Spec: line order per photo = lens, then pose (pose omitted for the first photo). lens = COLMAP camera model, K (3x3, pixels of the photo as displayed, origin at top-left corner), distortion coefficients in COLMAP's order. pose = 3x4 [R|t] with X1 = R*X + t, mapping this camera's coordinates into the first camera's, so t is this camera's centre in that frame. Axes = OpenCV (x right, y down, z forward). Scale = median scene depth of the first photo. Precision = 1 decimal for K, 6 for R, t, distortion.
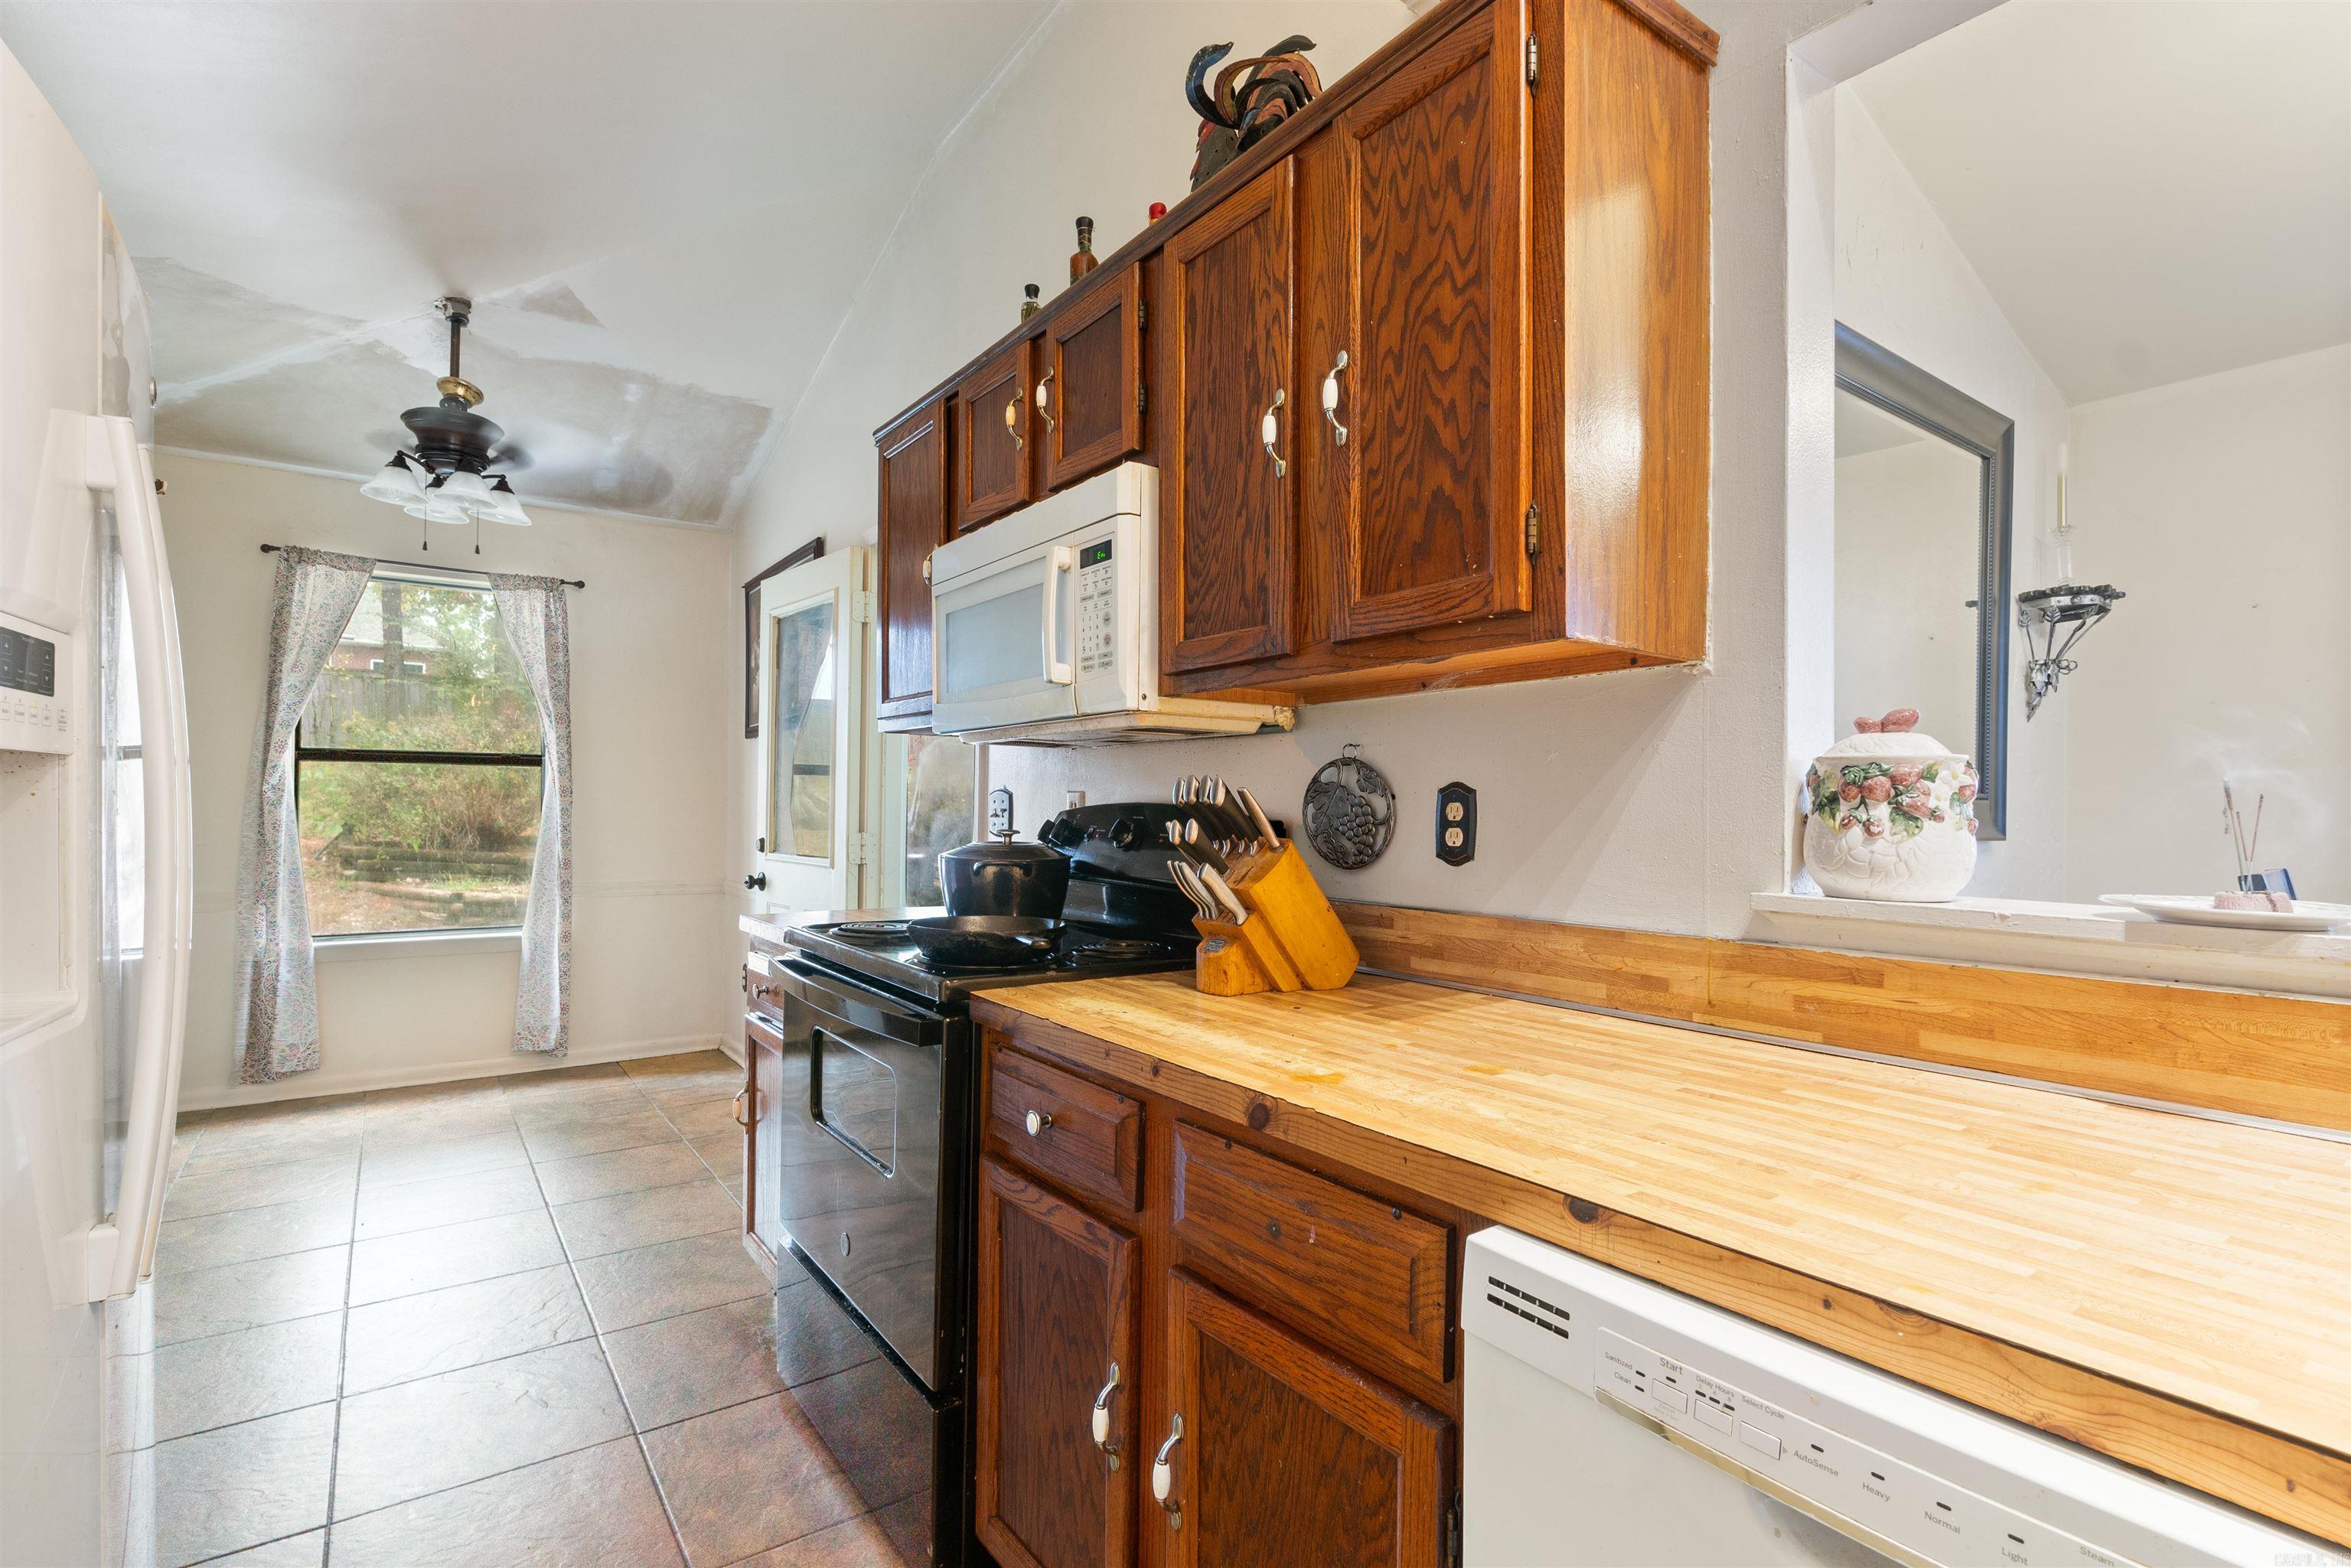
lens RADIAL K [[1088.2, 0, 1175.2], [0, 1088.2, 799.3], [0, 0, 1]] dist [-0.003778, -0.000096]
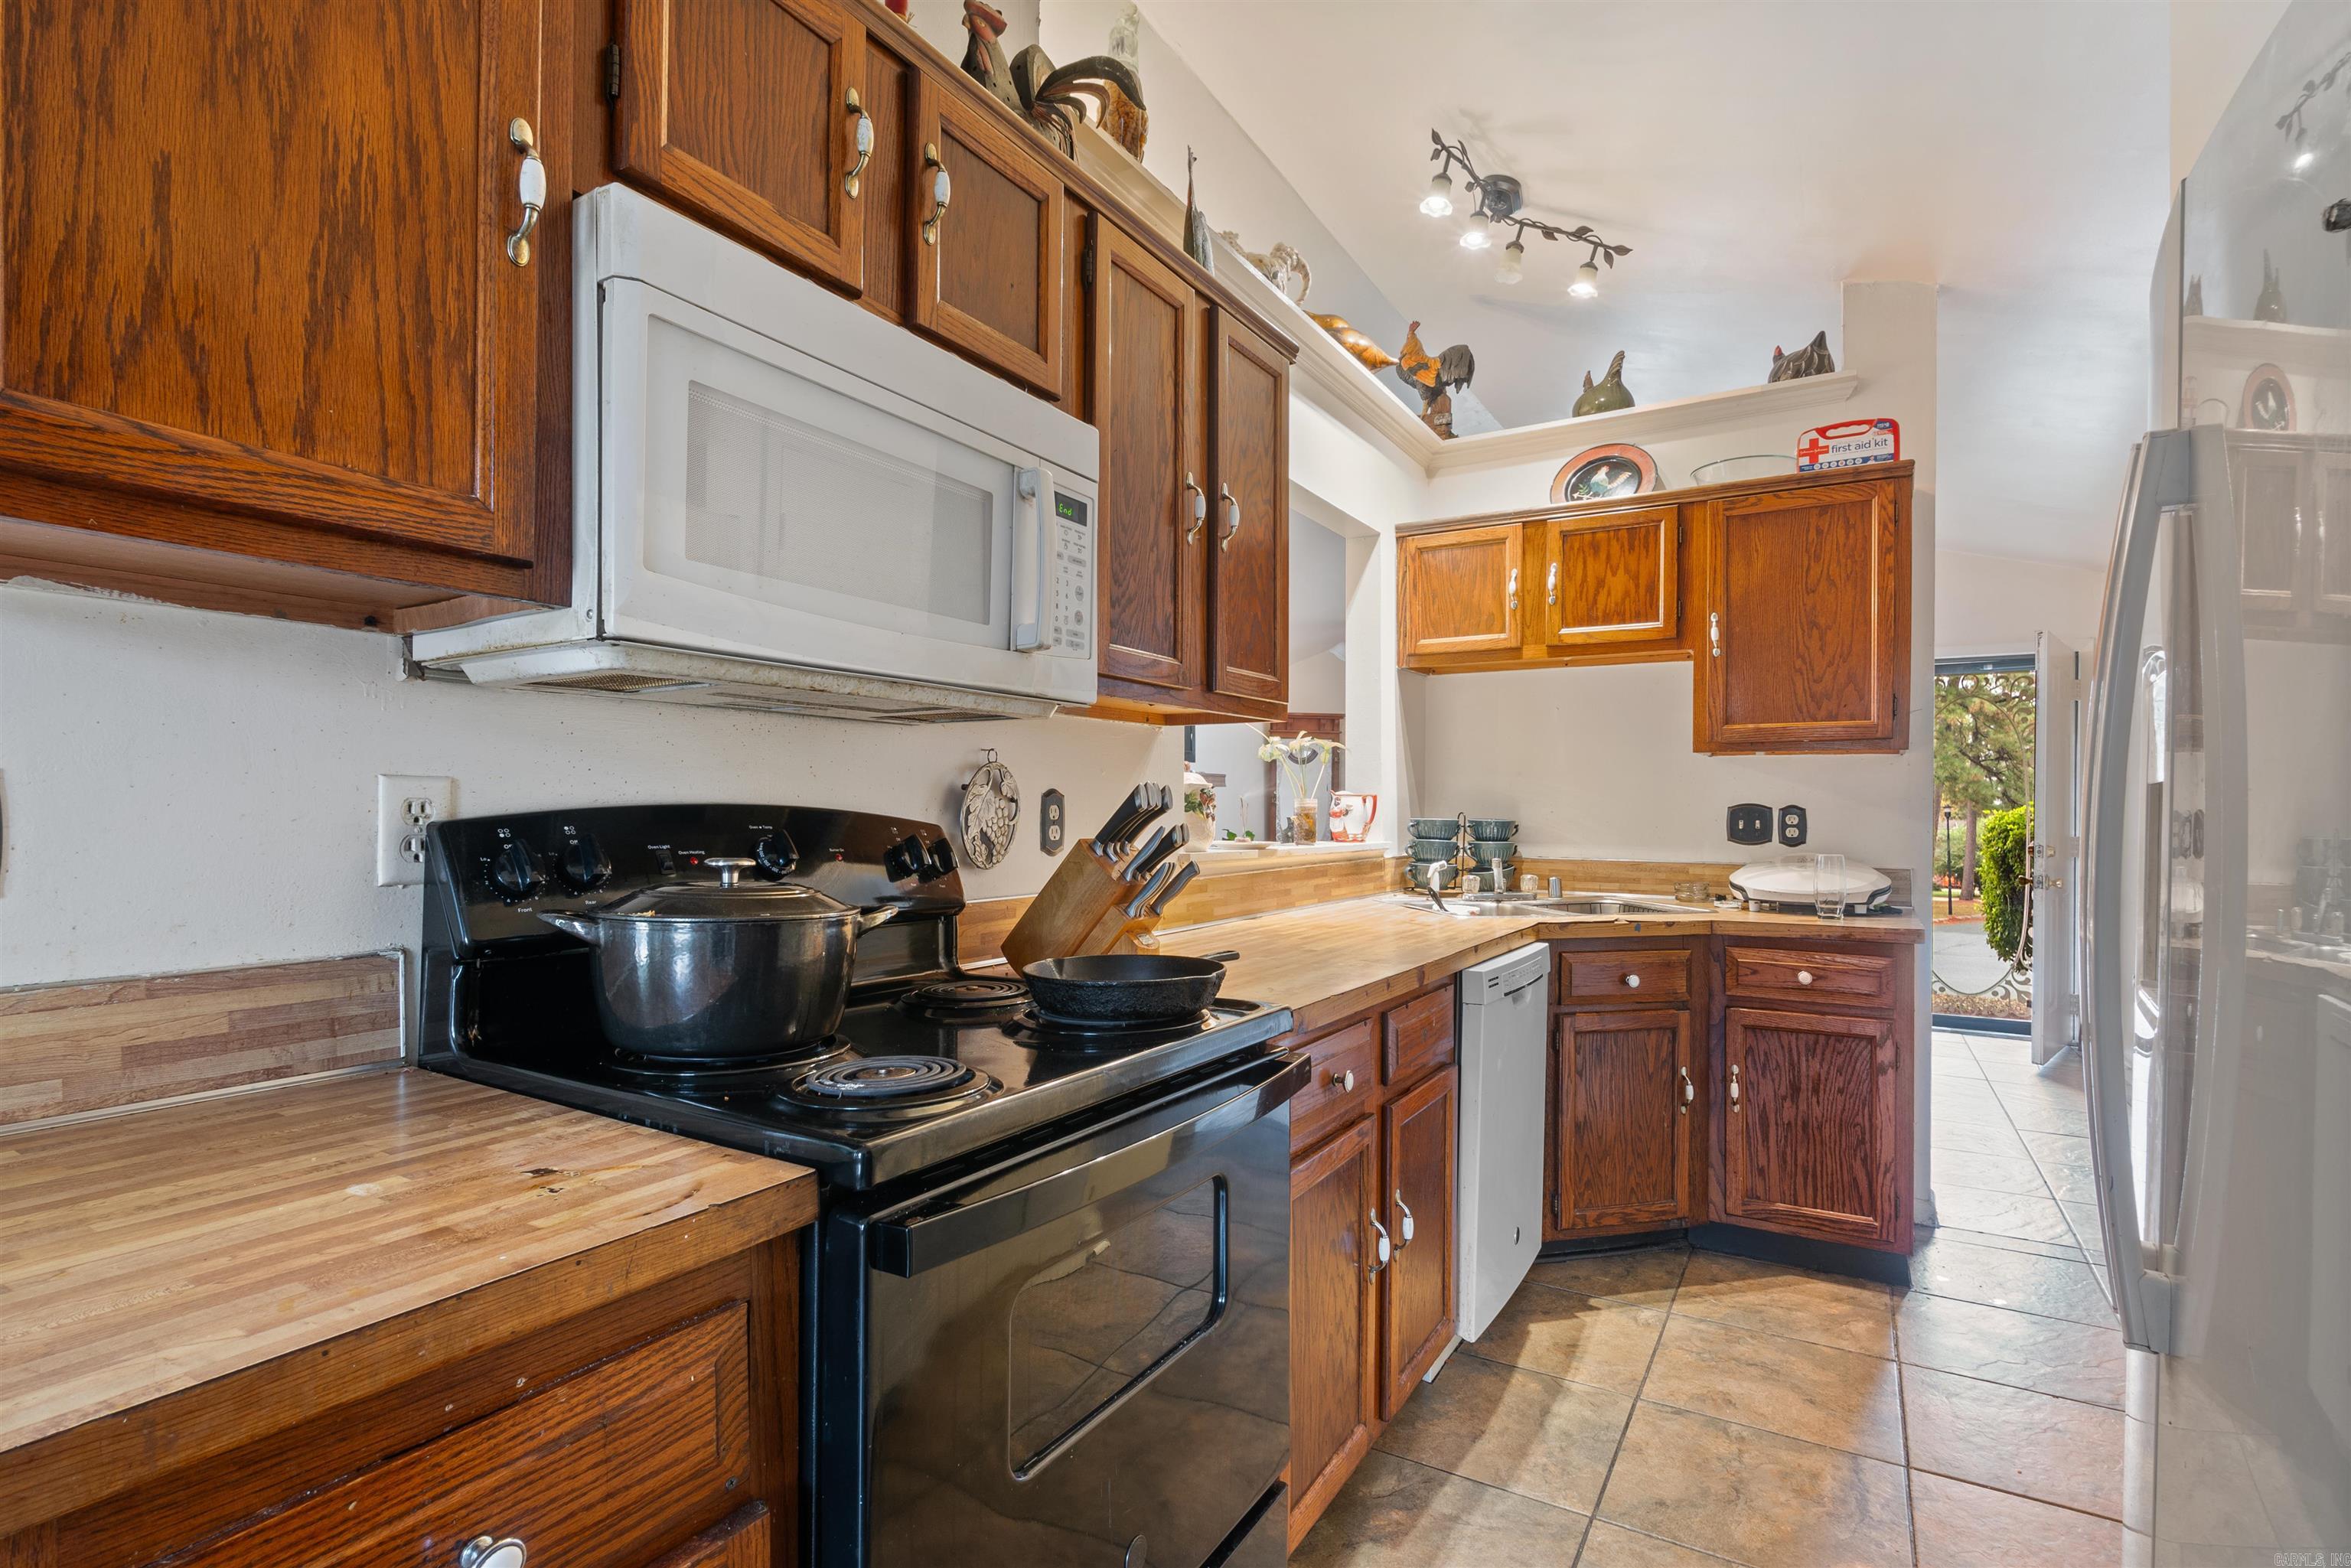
lens RADIAL K [[1088.2, 0, 1179.0], [0, 1088.2, 798.2], [0, 0, 1]] dist [-0.003778, -0.000096]
pose [[-0.389423, -0.006100, 0.921039, -0.953305], [-0.012142, 0.999925, 0.001489, -0.008152], [-0.920979, -0.010603, -0.389468, 1.363359]]
